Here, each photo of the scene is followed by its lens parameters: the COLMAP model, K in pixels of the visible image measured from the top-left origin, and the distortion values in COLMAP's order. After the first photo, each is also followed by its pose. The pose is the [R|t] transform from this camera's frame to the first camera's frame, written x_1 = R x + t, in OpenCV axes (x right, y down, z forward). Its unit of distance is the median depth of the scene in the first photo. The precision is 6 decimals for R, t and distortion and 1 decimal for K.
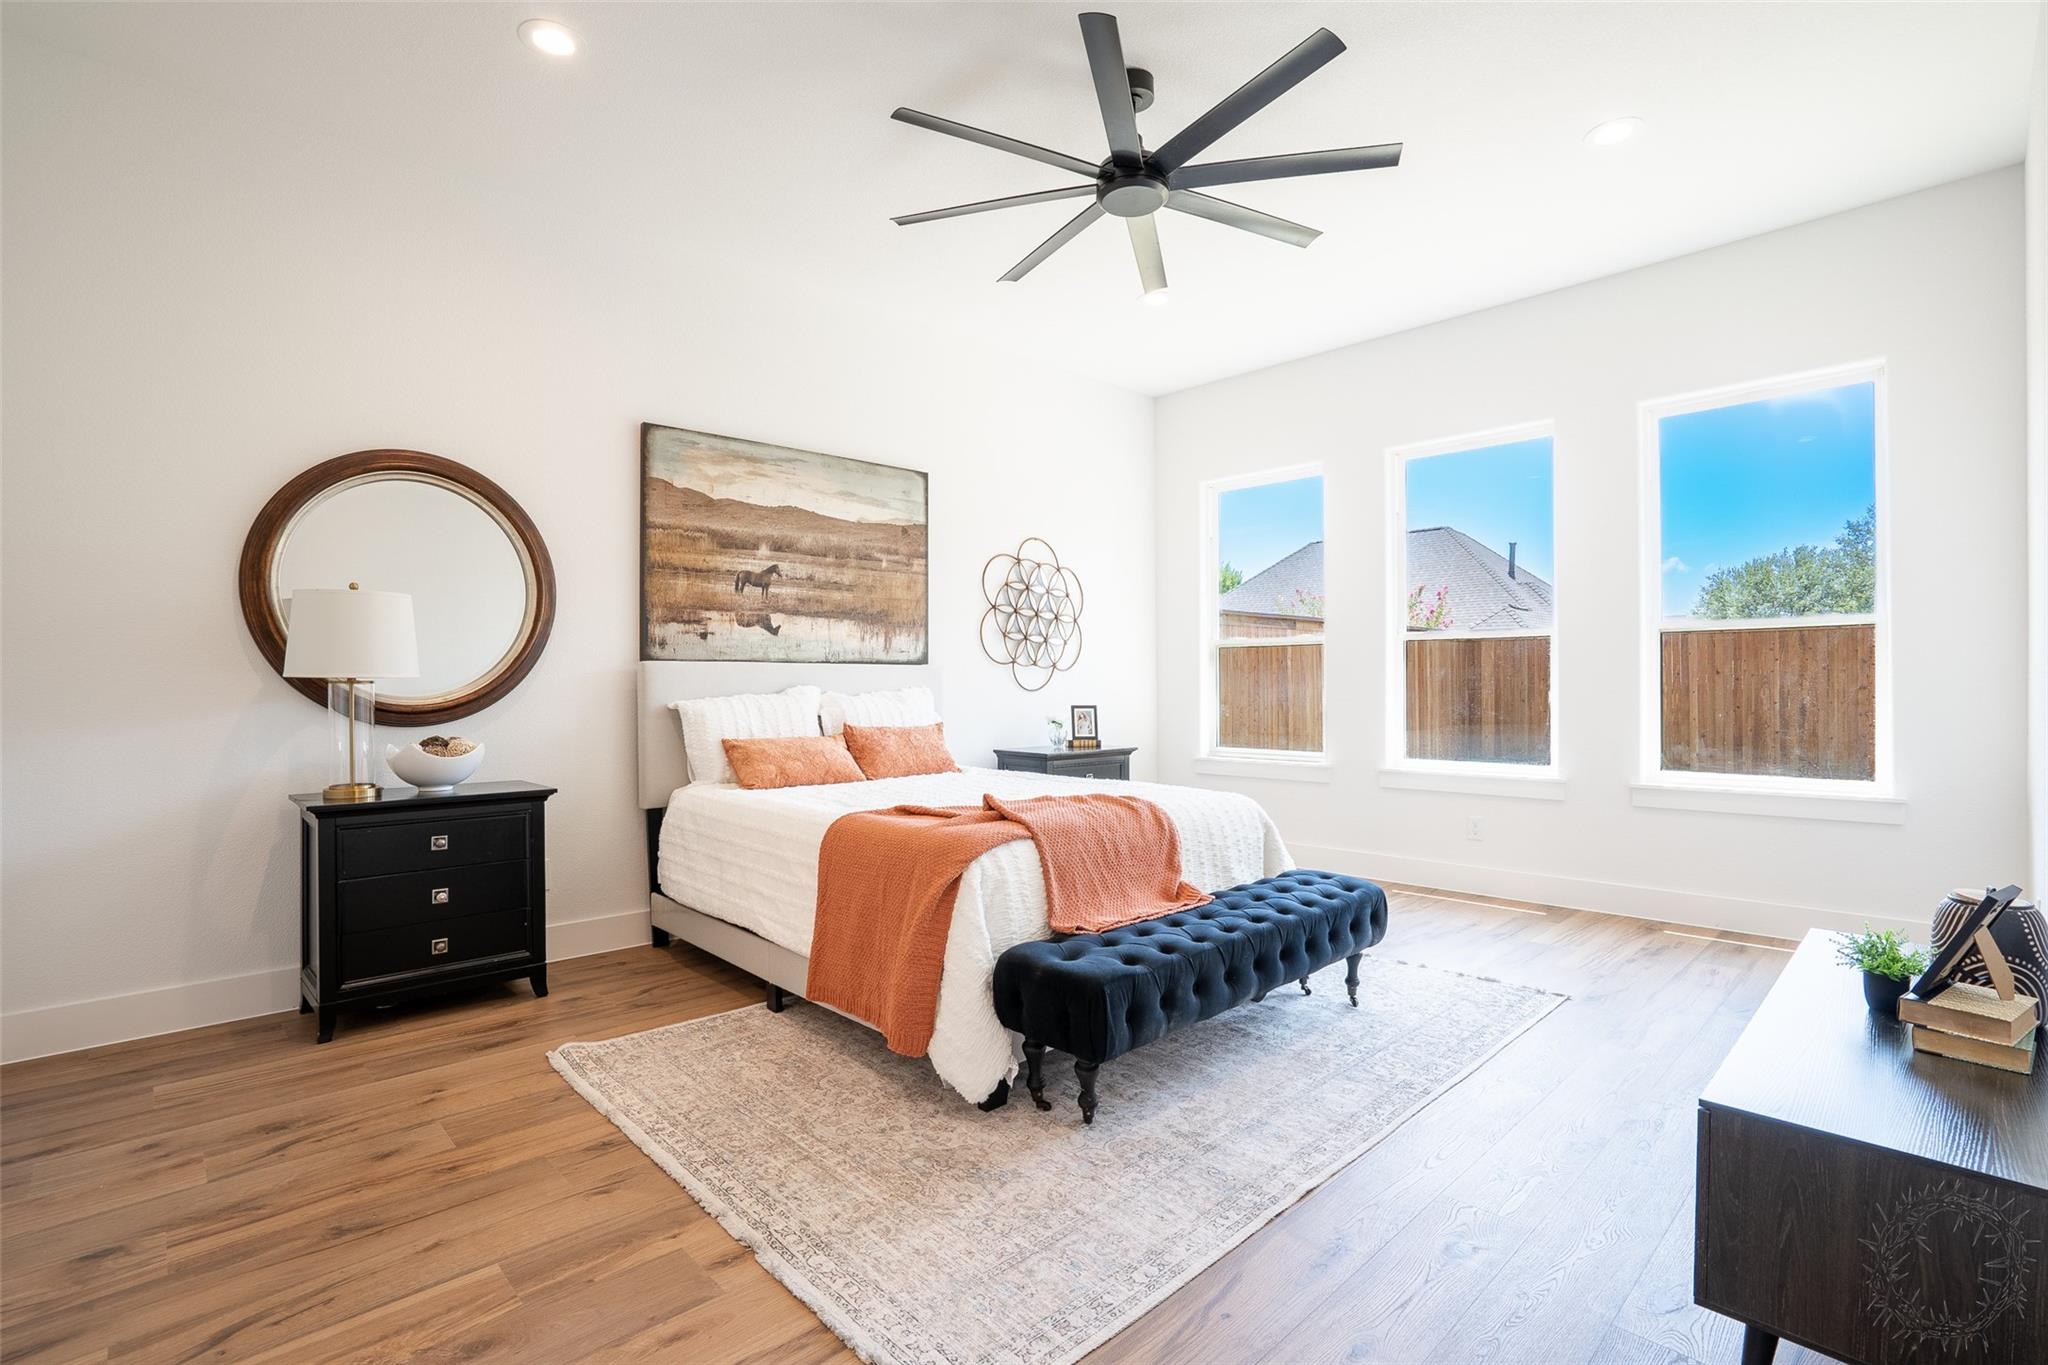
lens RADIAL K [[946.9, 0, 1014.3], [0, 946.9, 681.6], [0, 0, 1]] dist [-0.054532, 0.019008]
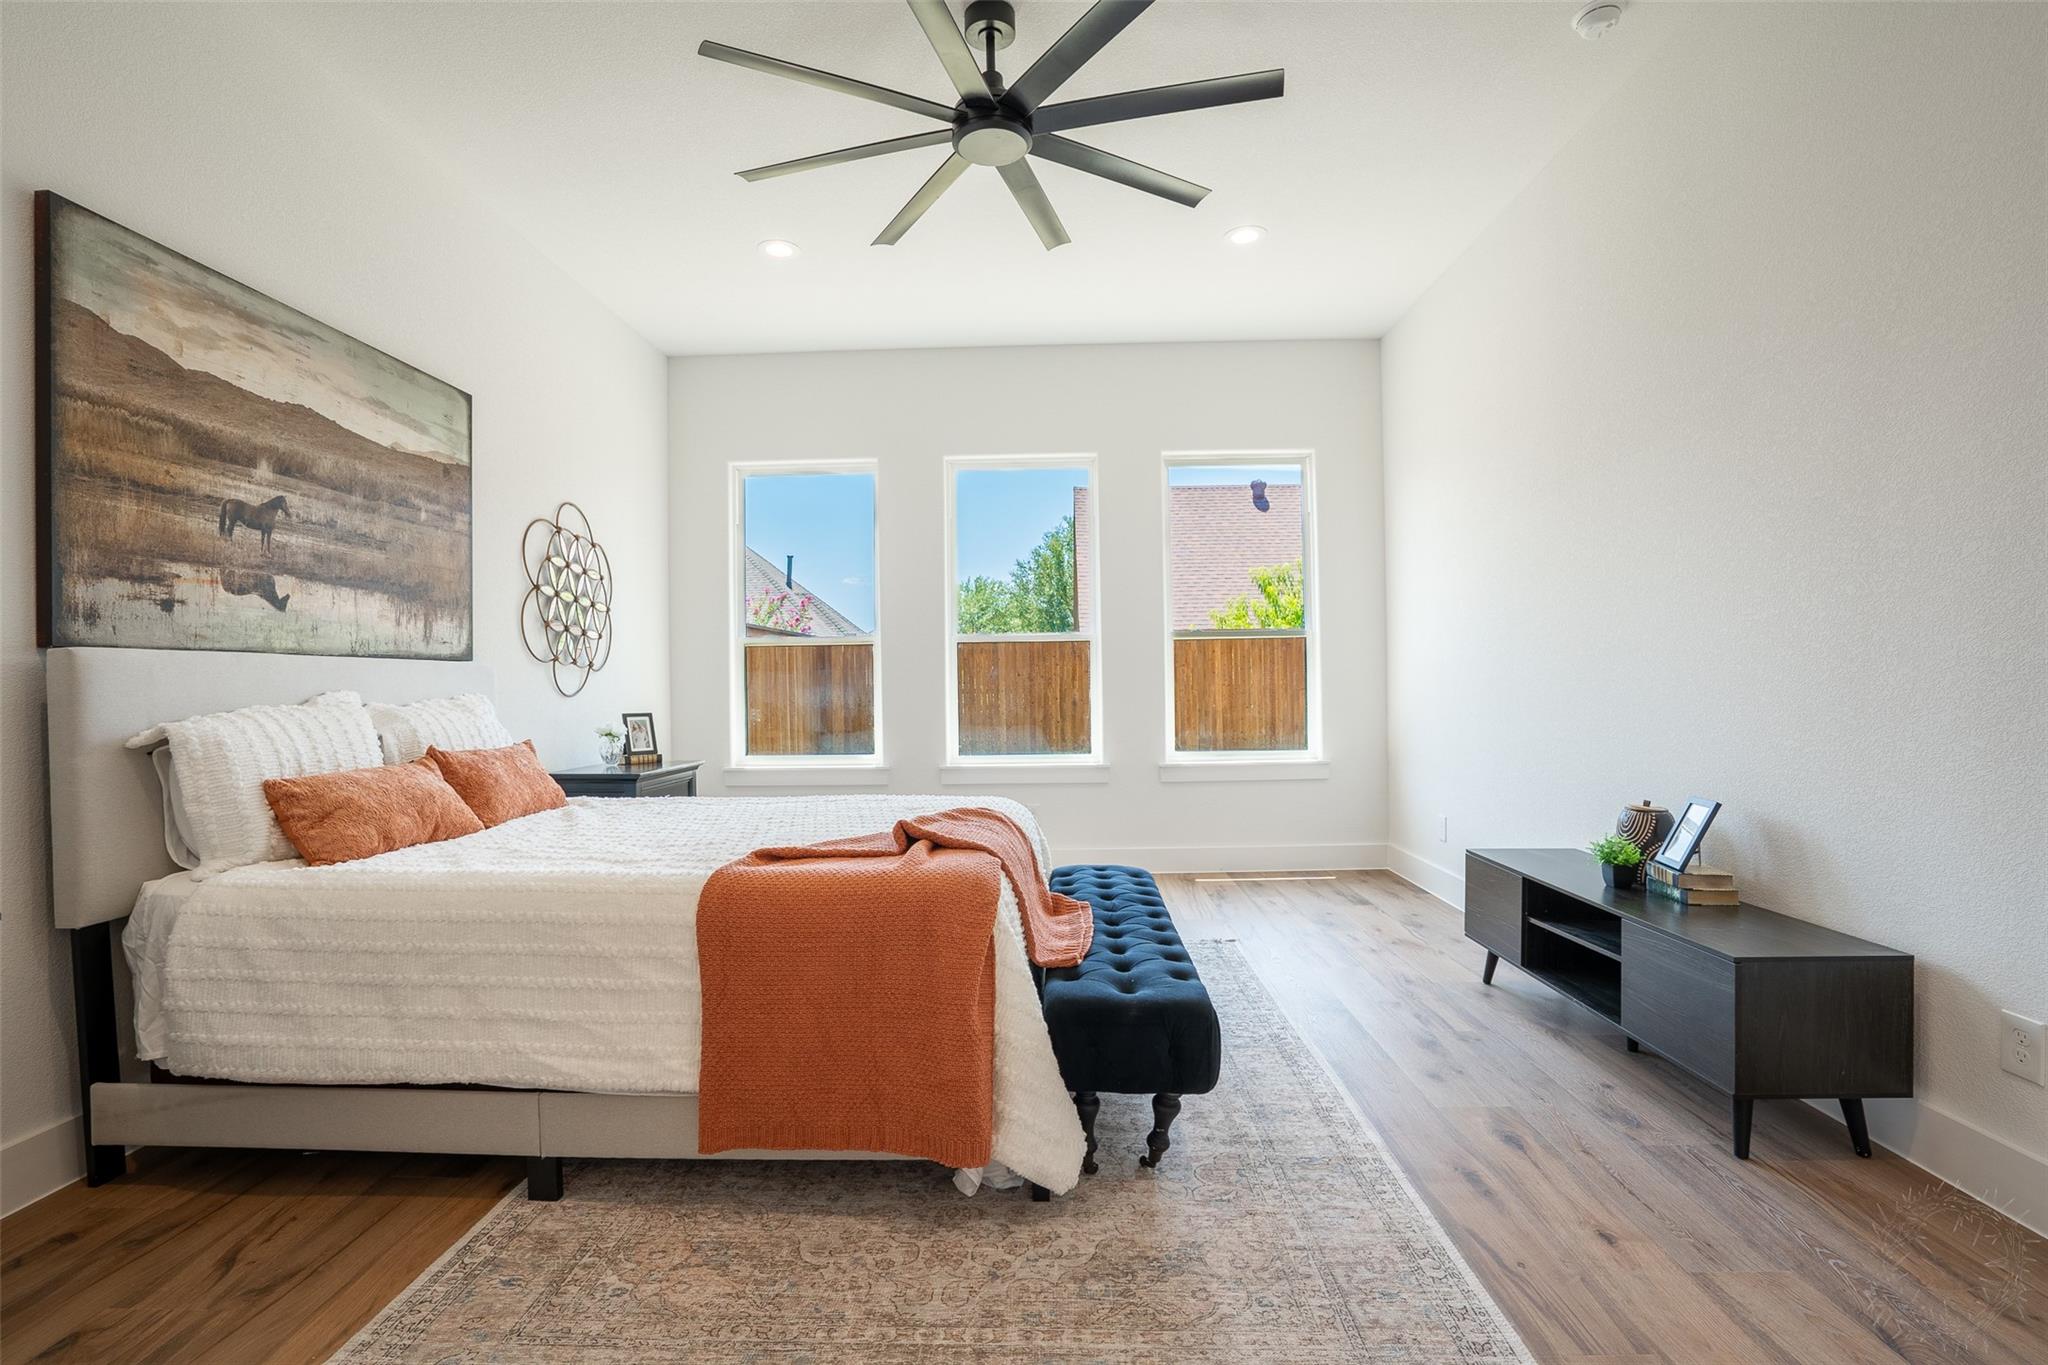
lens RADIAL K [[946.9, 0, 1029.7], [0, 946.9, 682.9], [0, 0, 1]] dist [-0.054532, 0.019008]
pose [[0.709443, -0.005578, 0.704741, -0.350863], [0.008046, 0.999968, -0.000185, 0.002351], [-0.704717, 0.005801, 0.709465, 0.243488]]
